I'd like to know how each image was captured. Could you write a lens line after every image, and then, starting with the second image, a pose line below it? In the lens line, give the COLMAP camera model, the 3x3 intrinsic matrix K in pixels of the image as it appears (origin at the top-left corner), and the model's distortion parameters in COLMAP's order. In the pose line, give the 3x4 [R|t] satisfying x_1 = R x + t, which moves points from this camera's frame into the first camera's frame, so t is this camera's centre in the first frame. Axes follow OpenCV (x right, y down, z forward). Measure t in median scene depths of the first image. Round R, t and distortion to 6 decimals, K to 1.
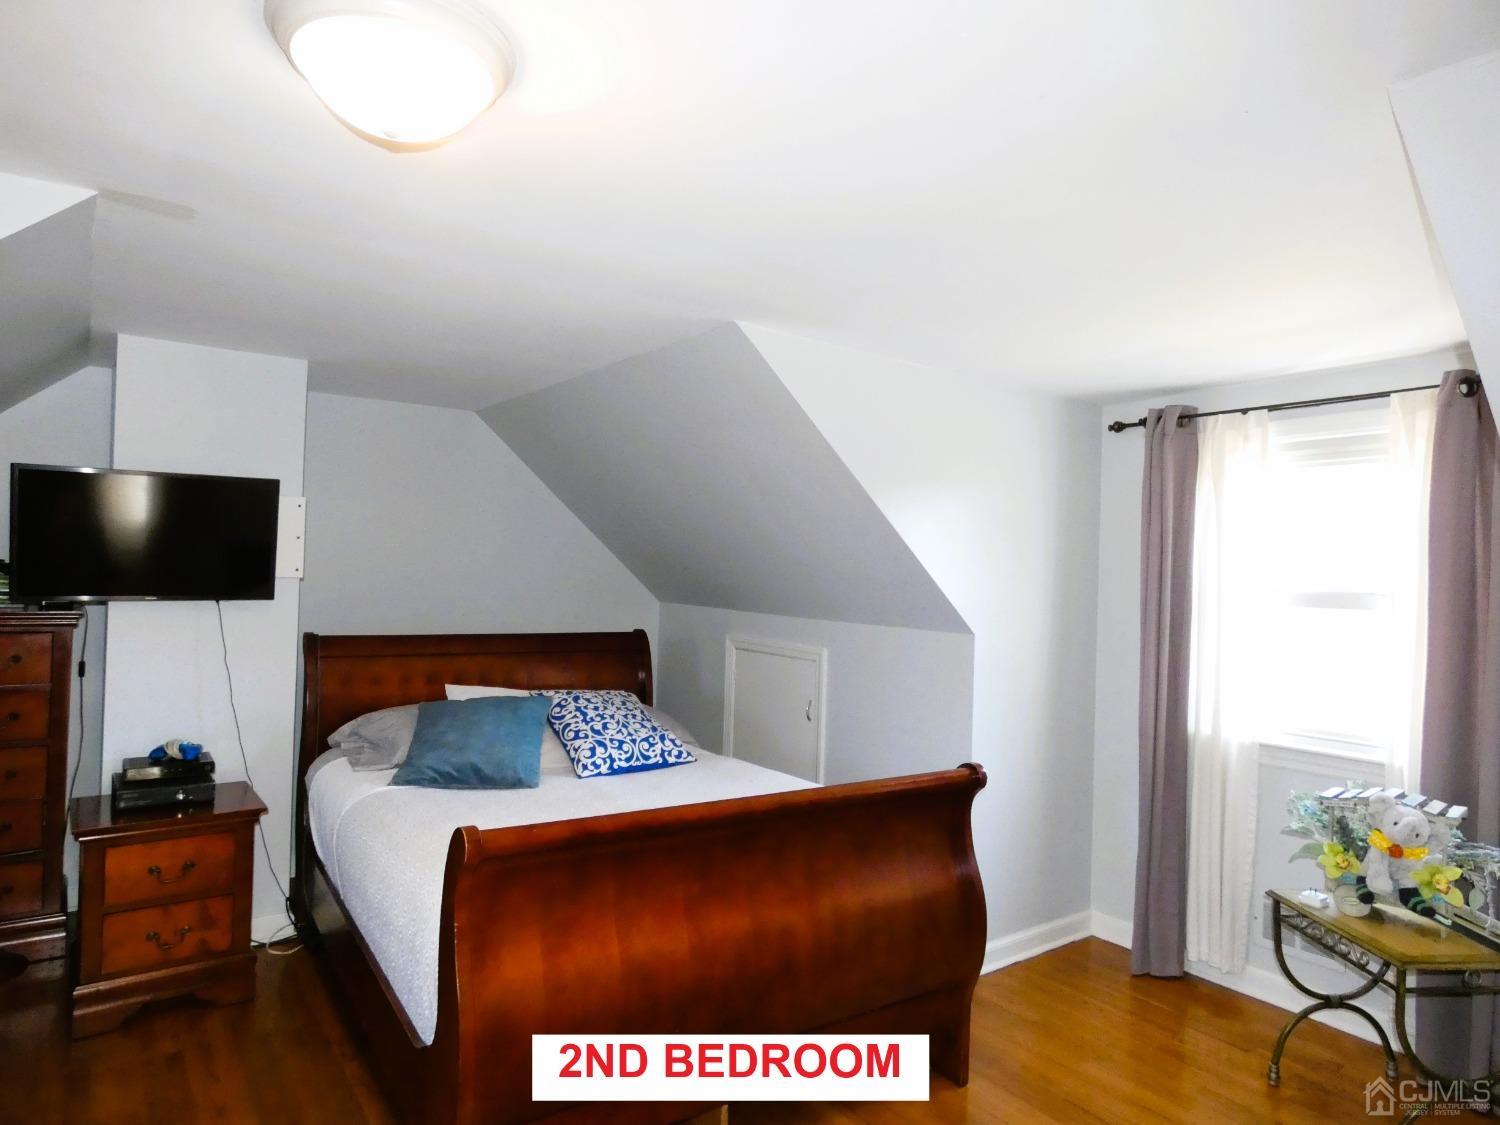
lens RADIAL K [[898.9, 0, 741.9], [0, 898.9, 564.2], [0, 0, 1]] dist [-0.002460, -0.000634]
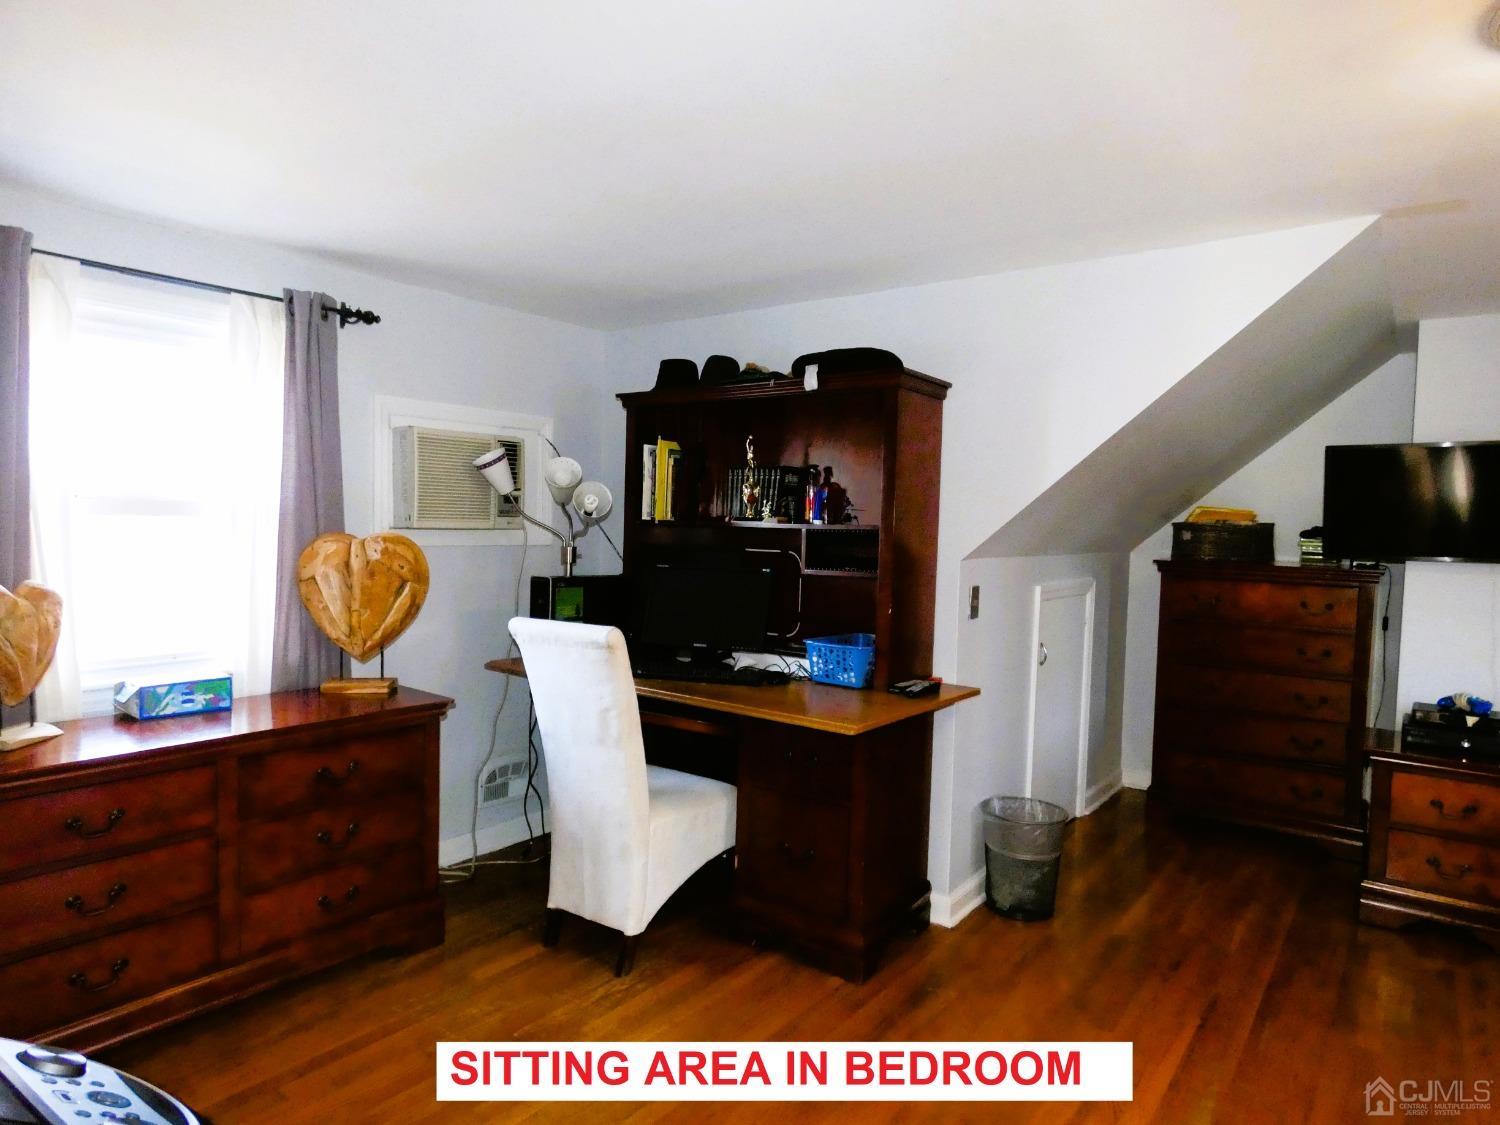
lens RADIAL K [[898.9, 0, 741.9], [0, 898.9, 564.2], [0, 0, 1]] dist [-0.002460, -0.000634]
pose [[0.281497, 0.018560, -0.959383, 0.148674], [-0.011623, 0.999806, 0.015932, 0.037759], [0.959492, 0.006666, 0.281658, -0.124076]]
